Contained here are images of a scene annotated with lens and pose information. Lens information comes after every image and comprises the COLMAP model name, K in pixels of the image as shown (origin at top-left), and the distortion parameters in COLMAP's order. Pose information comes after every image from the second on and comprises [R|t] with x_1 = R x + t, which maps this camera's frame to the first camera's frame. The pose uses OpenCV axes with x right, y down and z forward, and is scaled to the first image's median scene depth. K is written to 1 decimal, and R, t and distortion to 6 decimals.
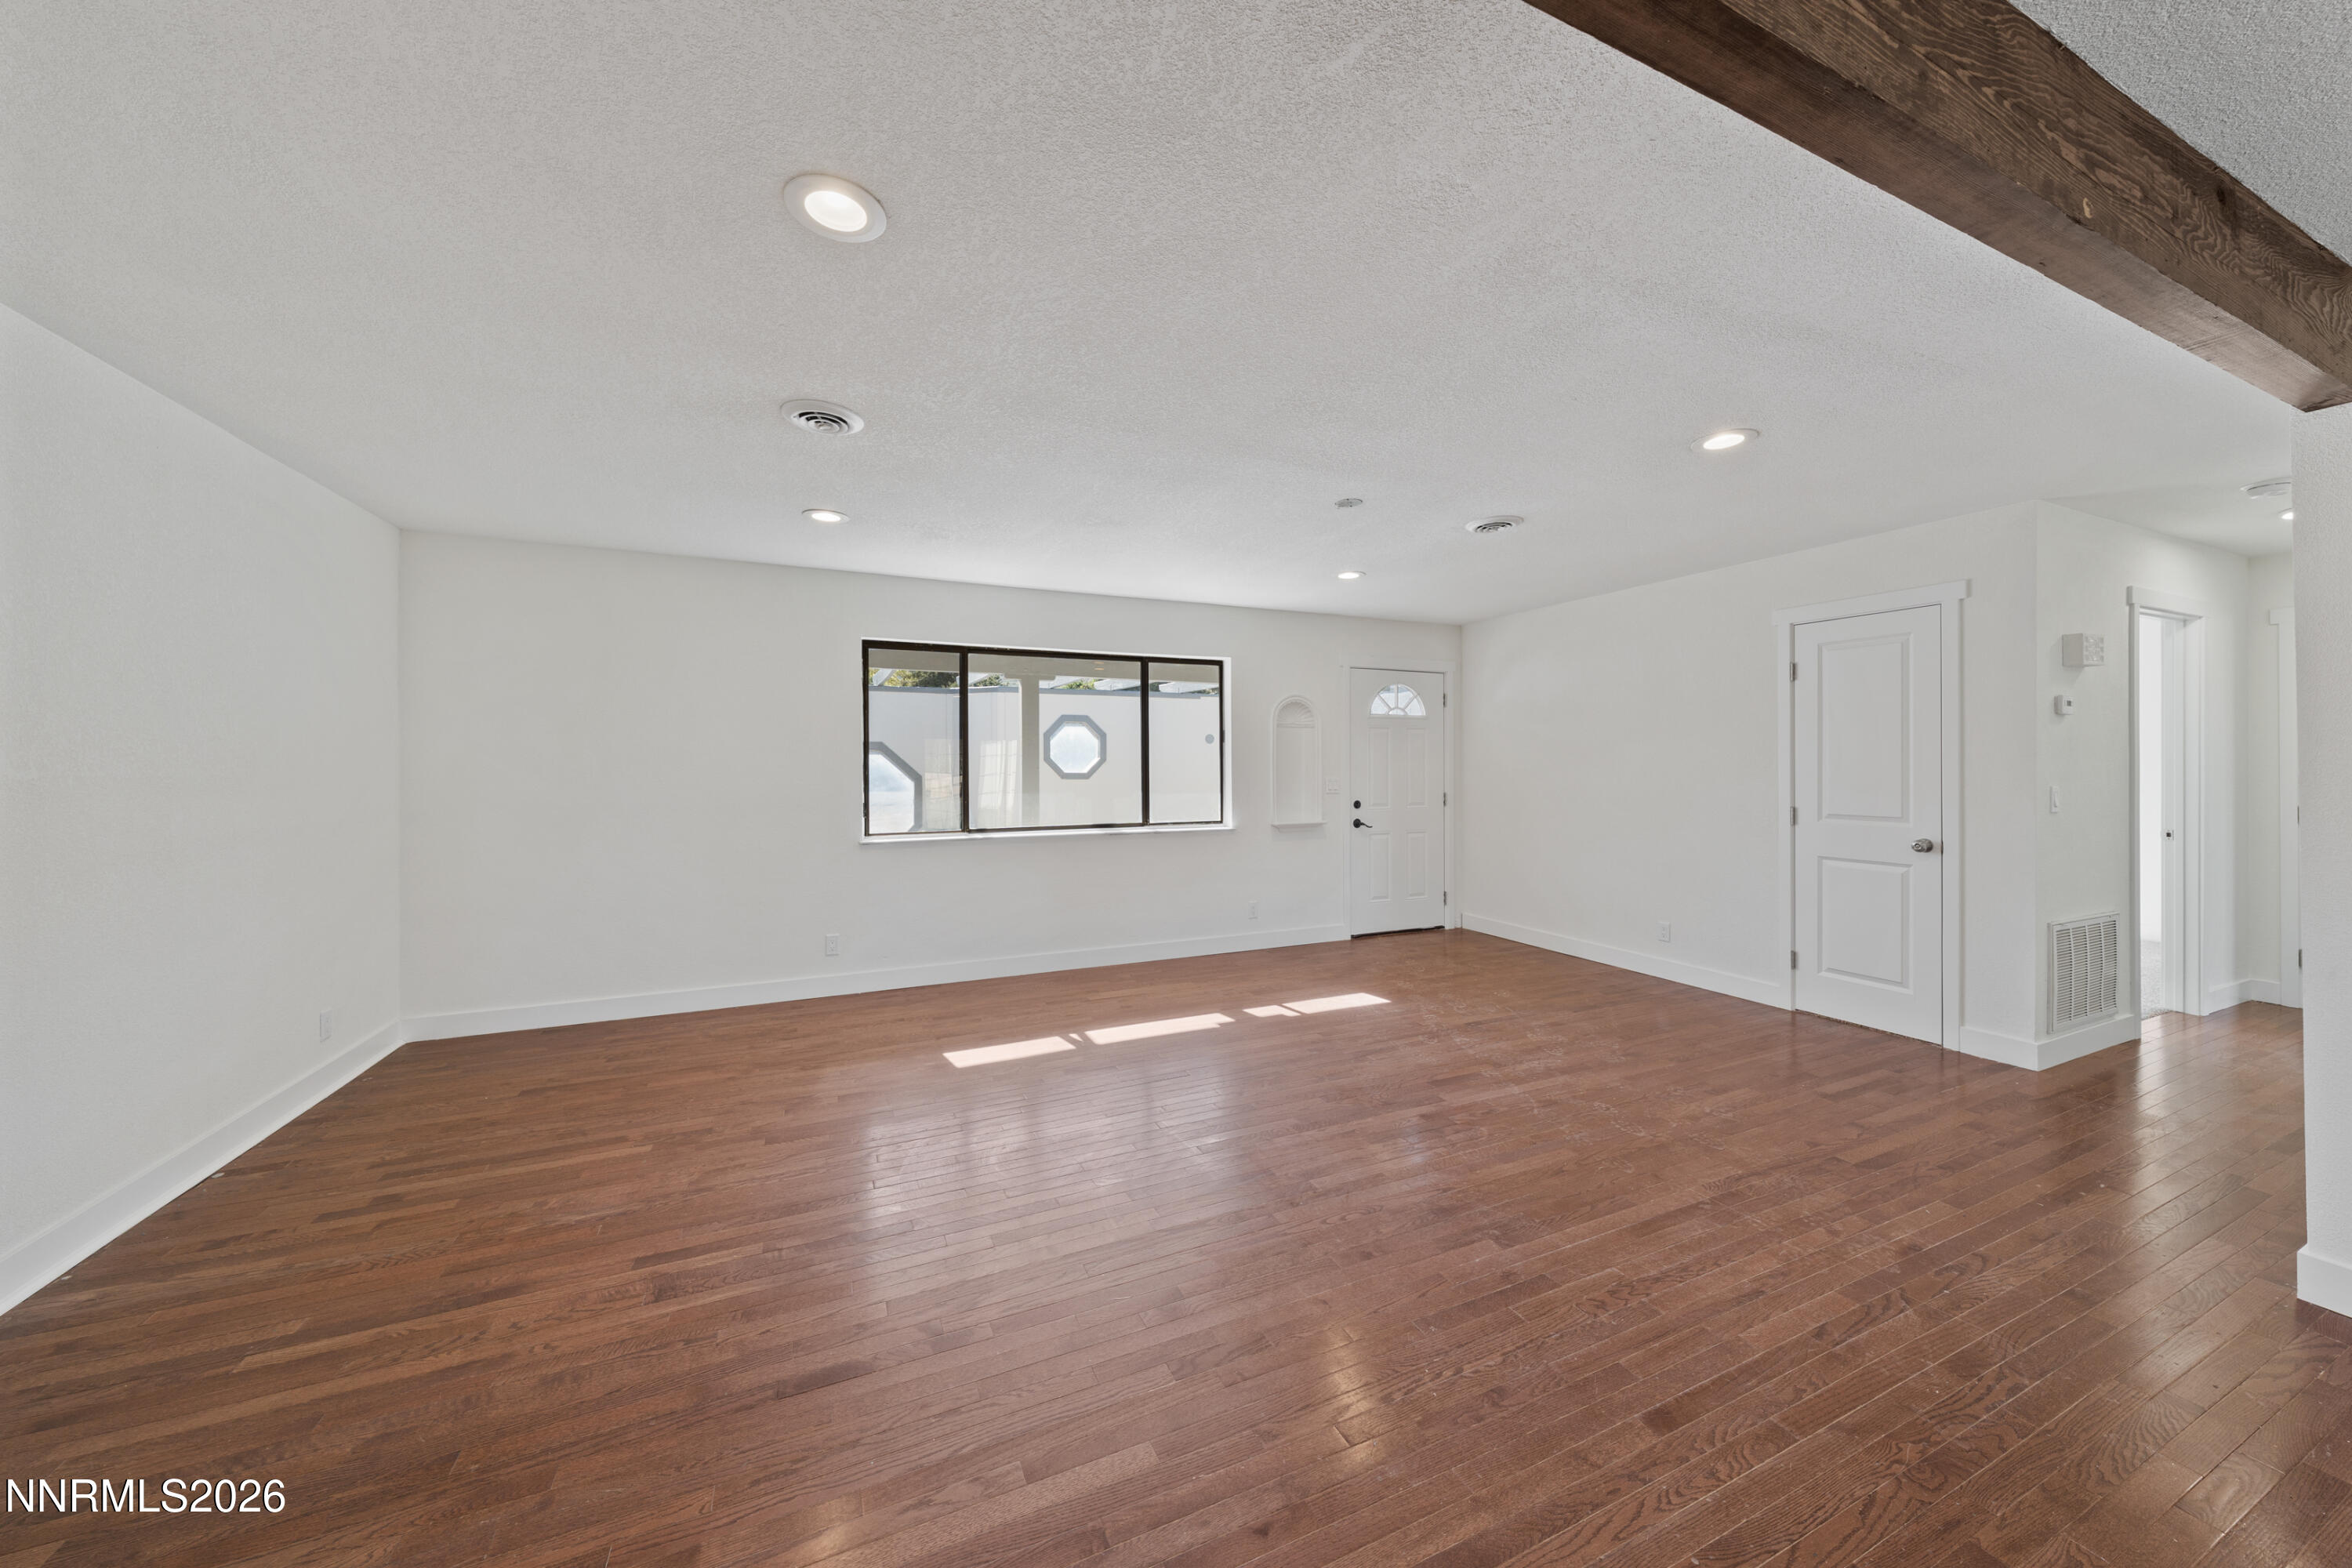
lens RADIAL K [[797.2, 0, 1175.6], [0, 797.2, 780.5], [0, 0, 1]] dist [-0.000254, -0.000159]
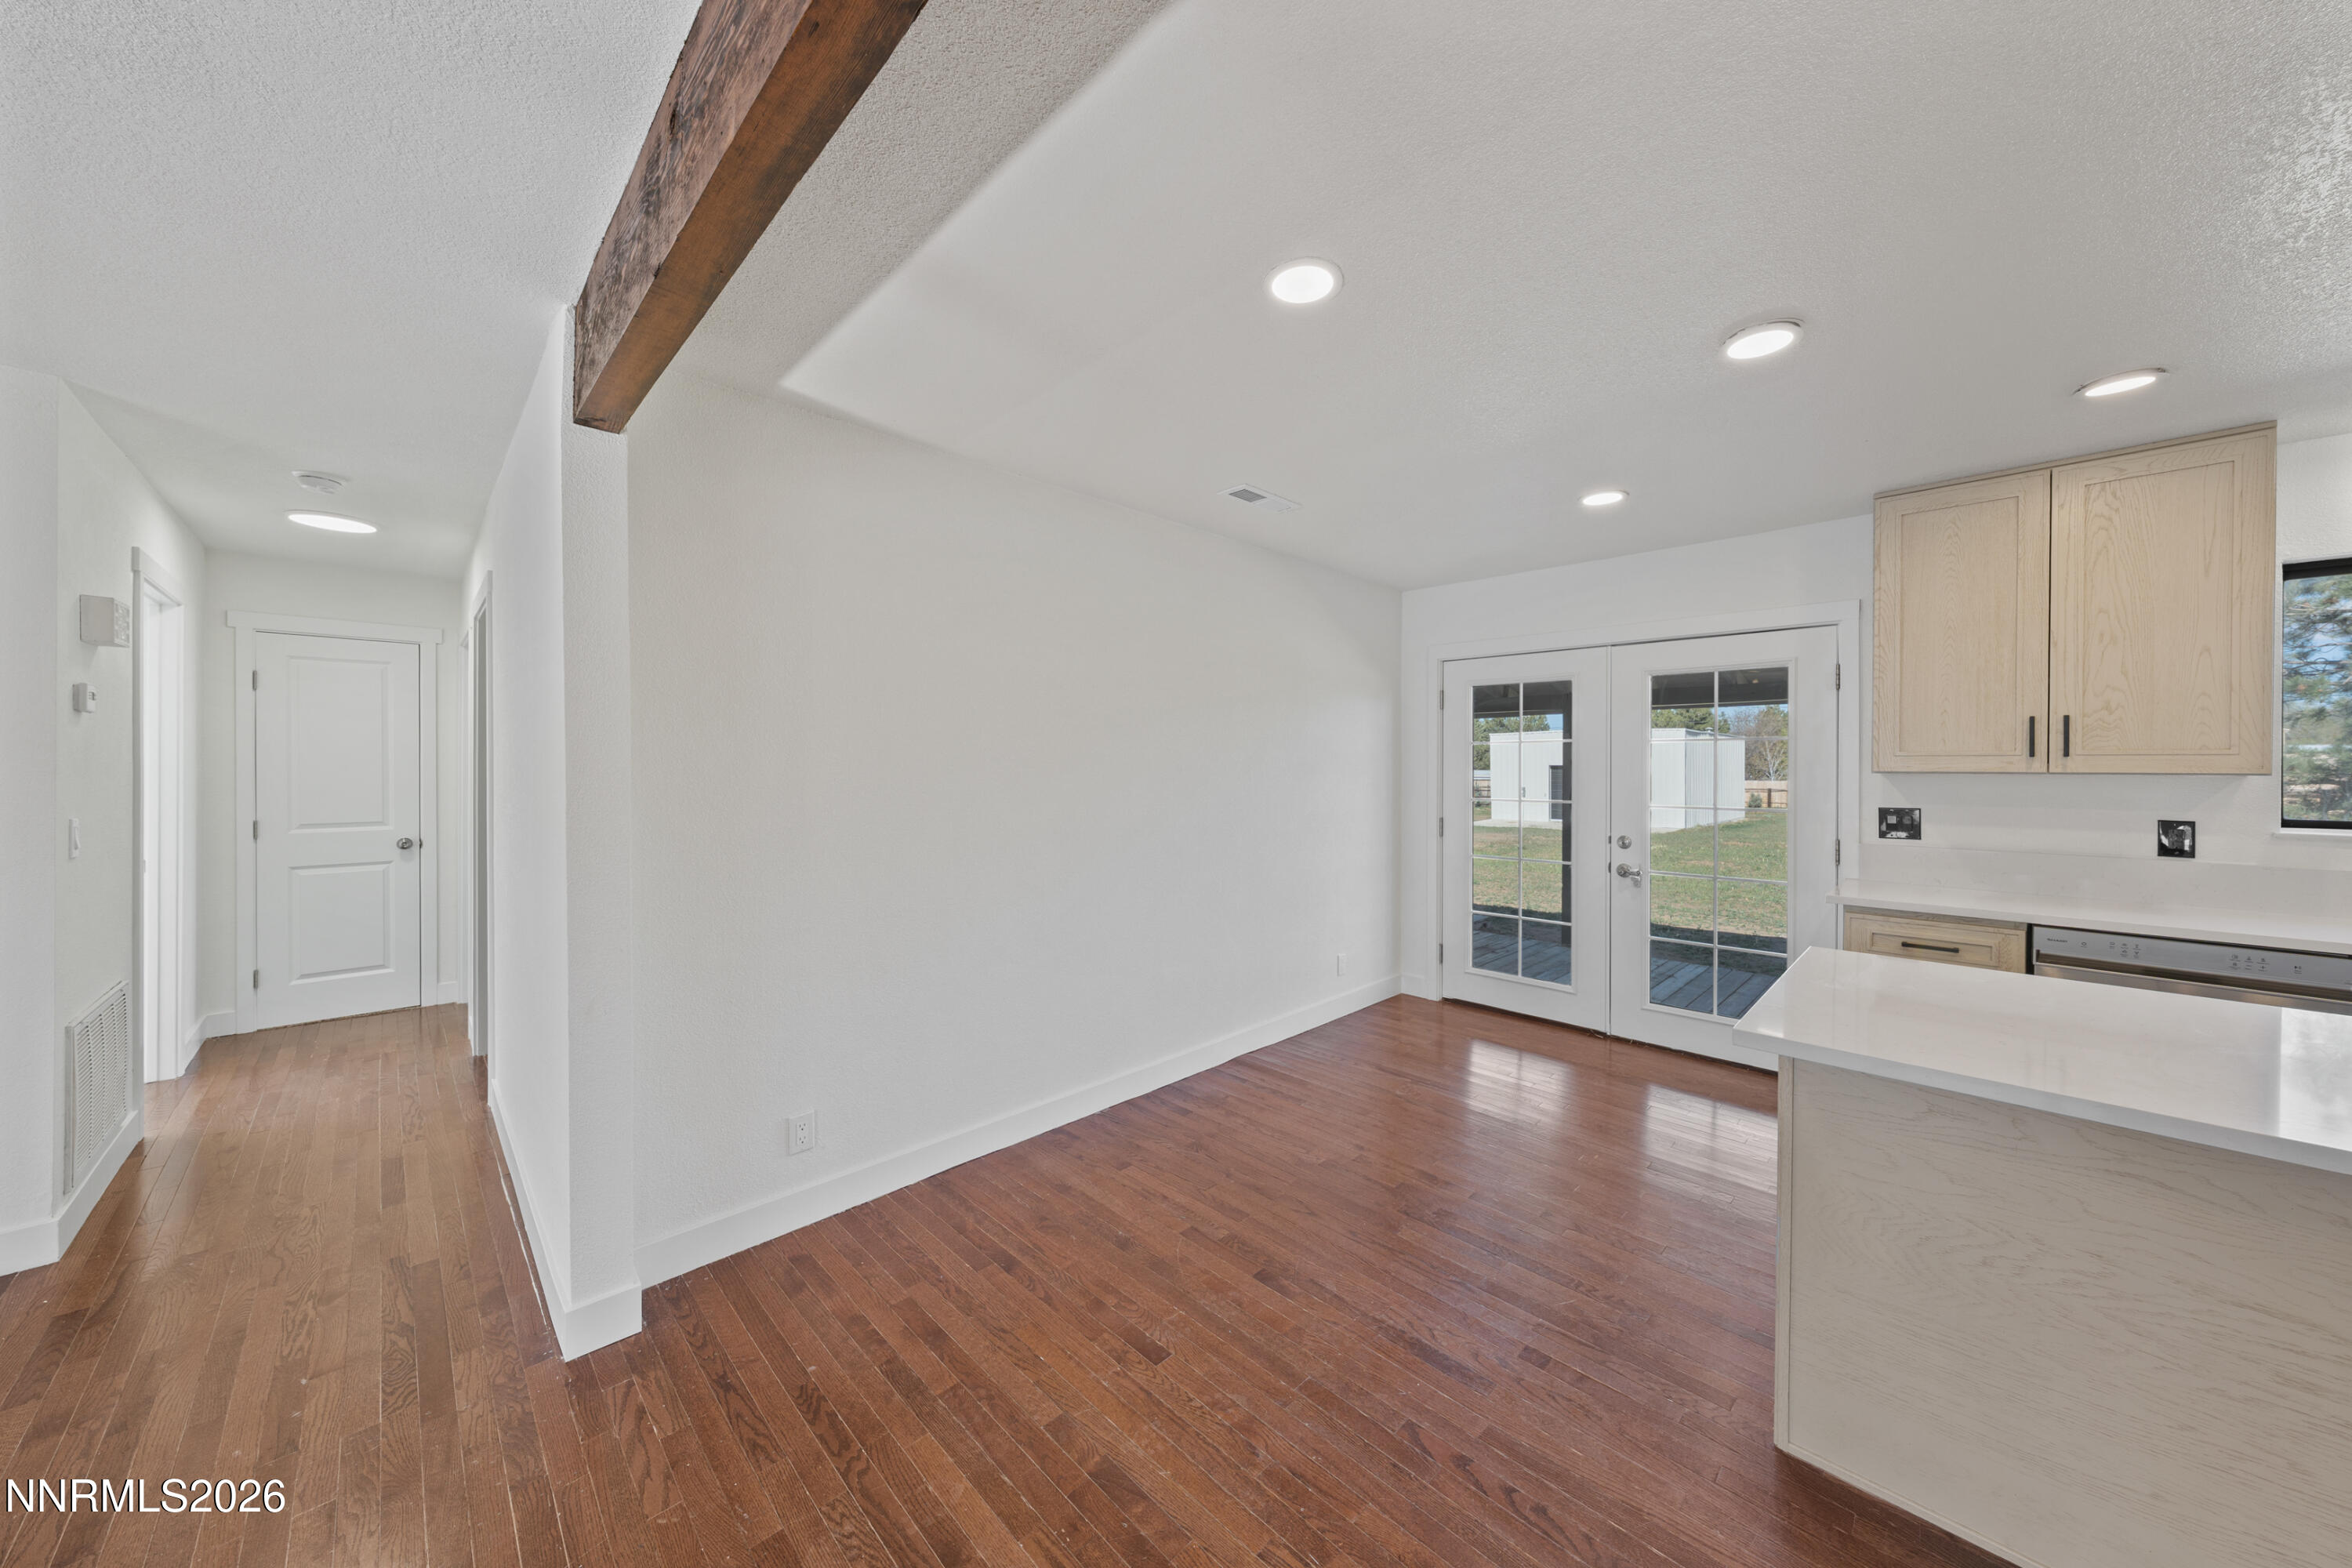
lens RADIAL K [[797.8, 0, 1170.5], [0, 797.8, 763.5], [0, 0, 1]] dist [-0.000105, 0.000225]
pose [[-0.348430, 0.005017, 0.937321, 0.143651], [0.013242, 0.999912, -0.000430, -0.024237], [-0.937241, 0.012263, -0.348466, 0.343802]]
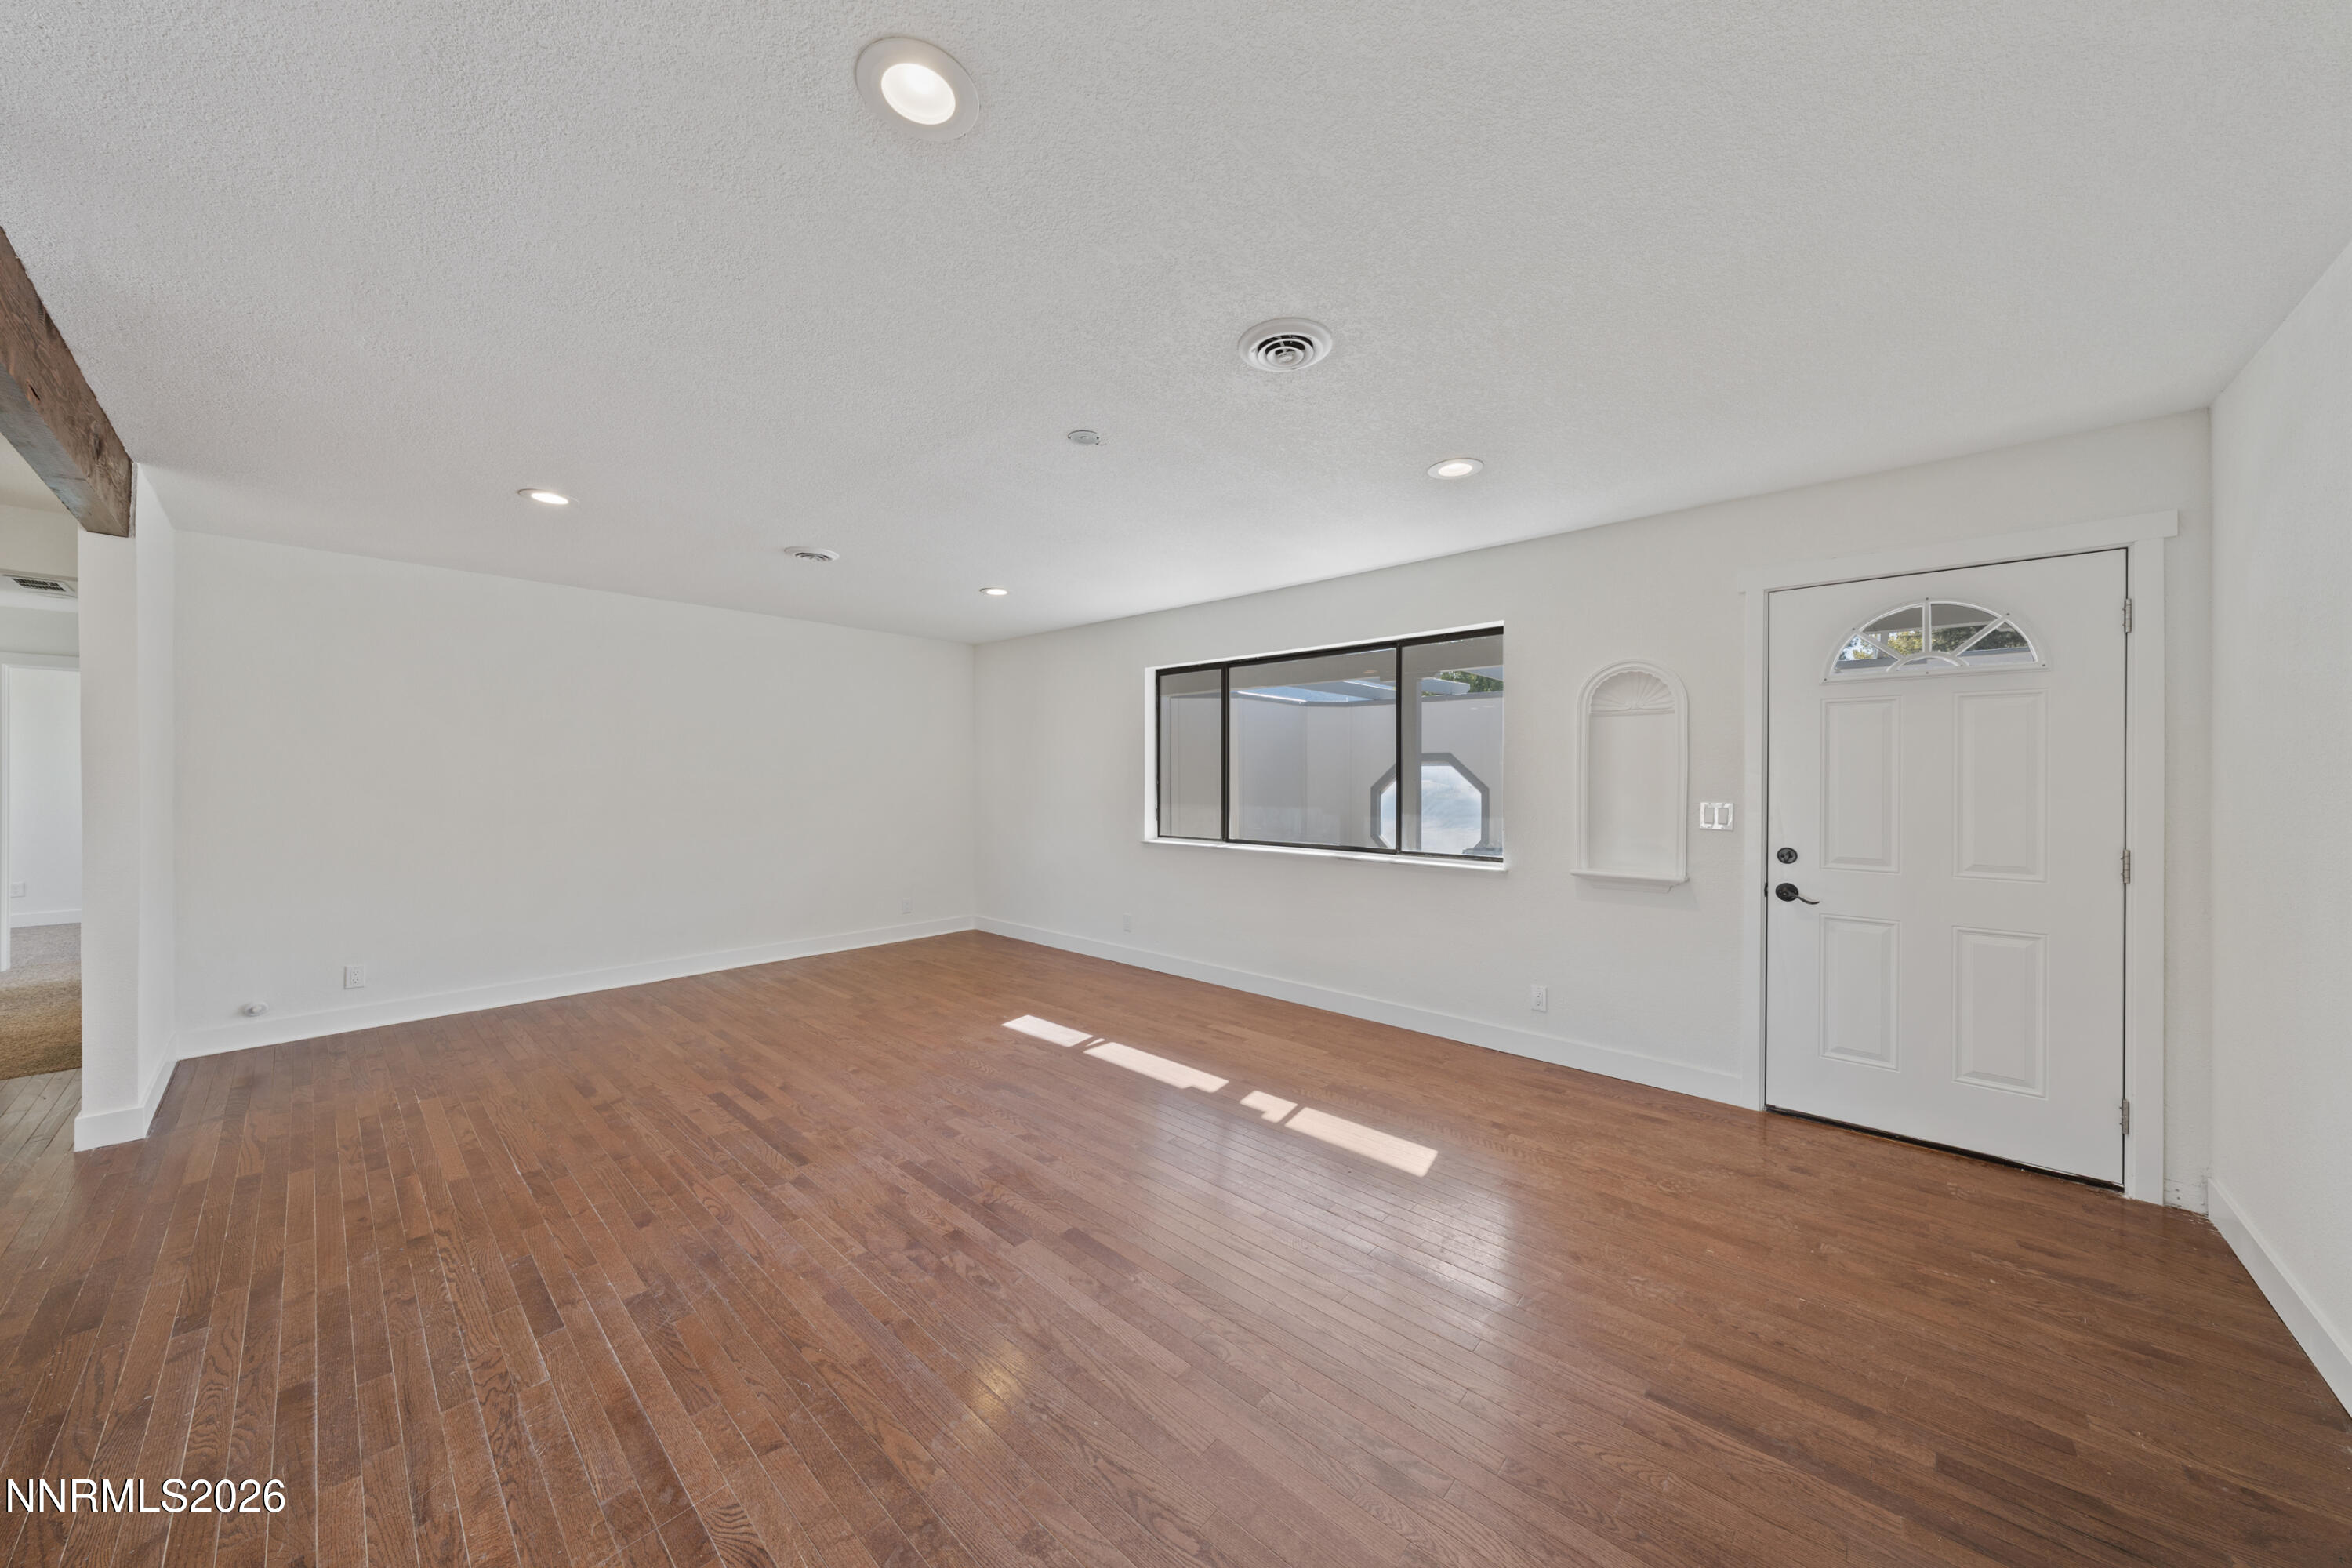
lens RADIAL K [[793.8, 0, 1172.6], [0, 793.8, 775.6], [0, 0, 1]] dist [0.000259, -0.000136]
pose [[0.401738, 0.002106, -0.915752, 0.875189], [-0.020667, 0.999764, -0.006767, -0.015783], [0.915521, 0.021644, 0.401687, 0.696416]]
